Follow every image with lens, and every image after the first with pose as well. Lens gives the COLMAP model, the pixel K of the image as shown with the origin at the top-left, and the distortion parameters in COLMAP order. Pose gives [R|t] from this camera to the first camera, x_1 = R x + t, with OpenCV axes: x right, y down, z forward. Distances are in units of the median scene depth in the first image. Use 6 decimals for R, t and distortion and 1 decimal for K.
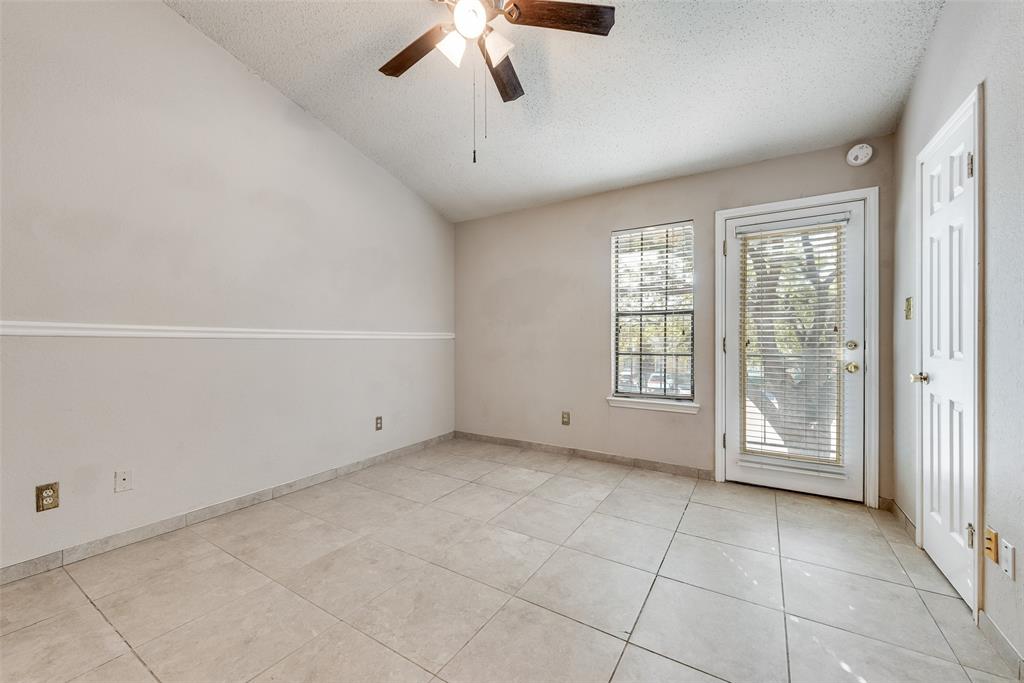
lens RADIAL K [[403.3, 0, 511.8], [0, 403.3, 341.8], [0, 0, 1]] dist [0.011273, -0.000325]
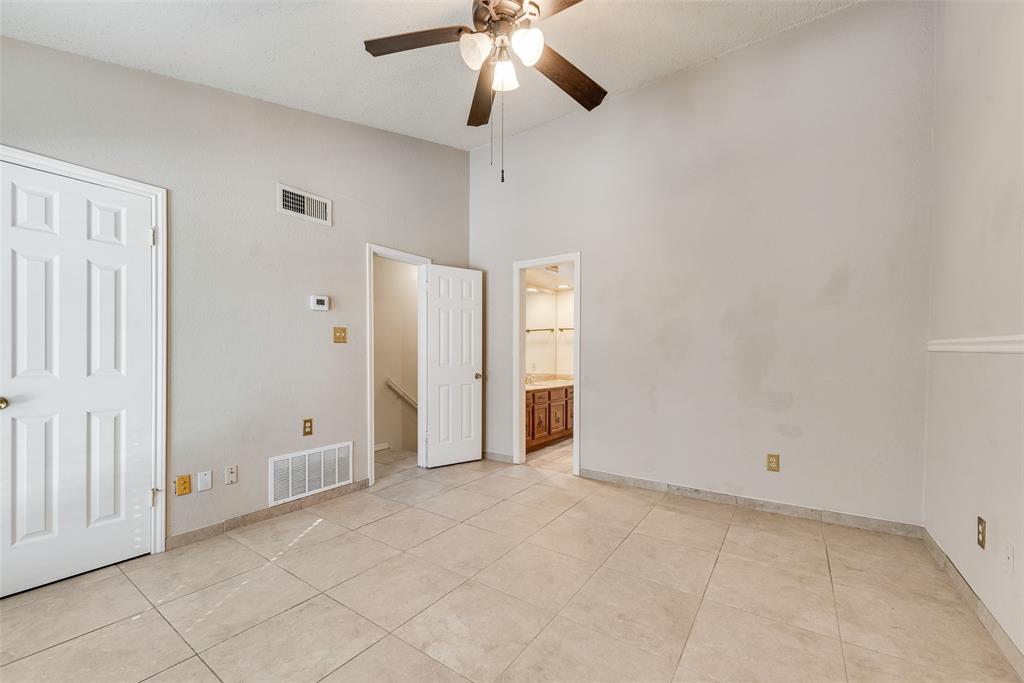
lens RADIAL K [[403.3, 0, 512.5], [0, 403.3, 352.1], [0, 0, 1]] dist [0.011273, -0.000325]
pose [[-0.998845, 0.002714, 0.047968, -0.146106], [0.002210, 0.999942, -0.010569, -0.007957], [-0.047994, -0.010451, -0.998793, 1.794683]]
